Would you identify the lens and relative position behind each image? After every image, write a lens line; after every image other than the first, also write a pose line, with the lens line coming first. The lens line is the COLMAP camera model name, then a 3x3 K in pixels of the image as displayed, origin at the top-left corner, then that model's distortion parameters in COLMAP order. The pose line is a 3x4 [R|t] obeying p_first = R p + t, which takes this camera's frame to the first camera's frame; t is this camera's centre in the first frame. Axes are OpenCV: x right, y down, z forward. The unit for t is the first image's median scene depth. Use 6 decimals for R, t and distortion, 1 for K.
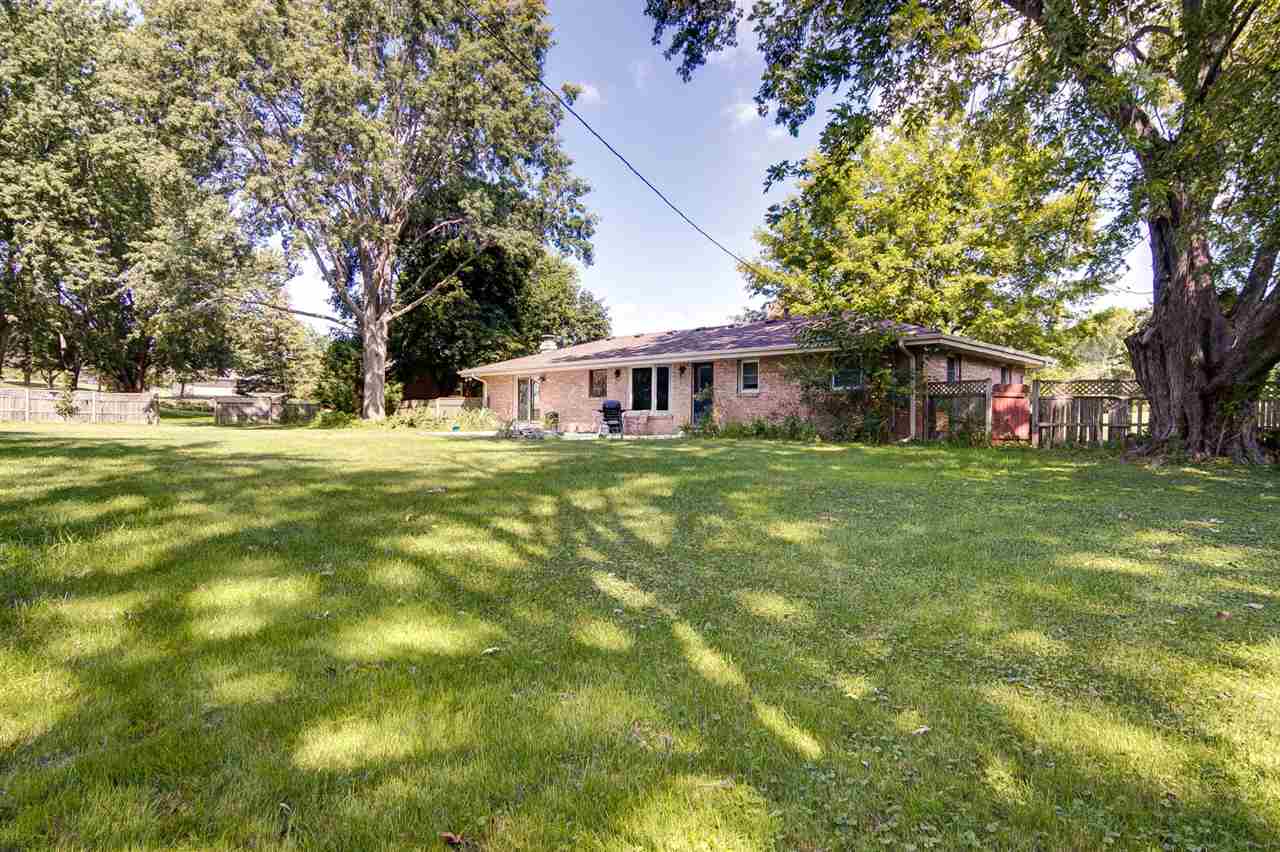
lens RADIAL K [[716.3, 0, 645.1], [0, 716.3, 427.0], [0, 0, 1]] dist [0.000051, -0.014317]
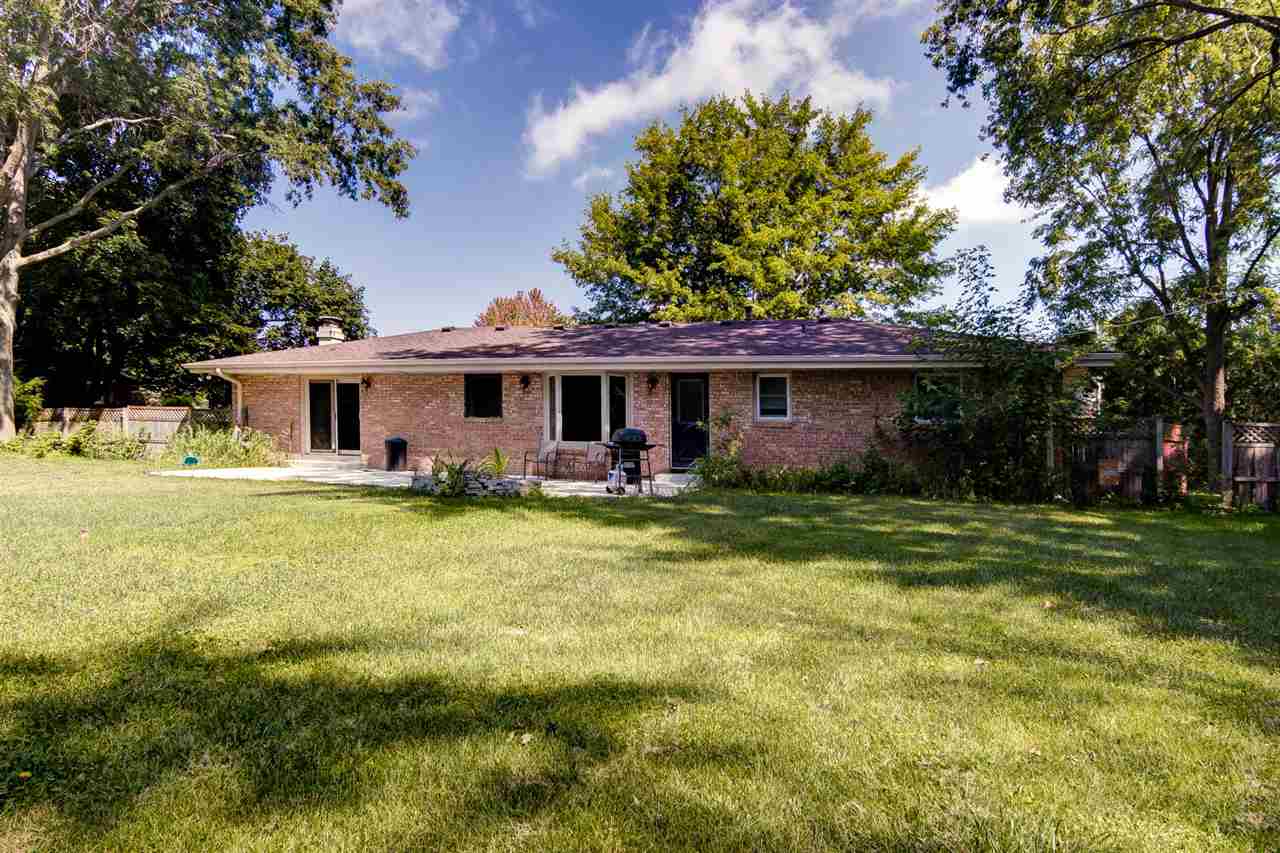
lens RADIAL K [[745.8, 0, 639.9], [0, 745.8, 478.7], [0, 0, 1]] dist [-0.004777, -0.001920]
pose [[0.897398, -0.002756, 0.441212, -0.185299], [-0.016263, 0.999094, 0.039317, -0.012052], [-0.440921, -0.042459, 0.896541, 0.263306]]
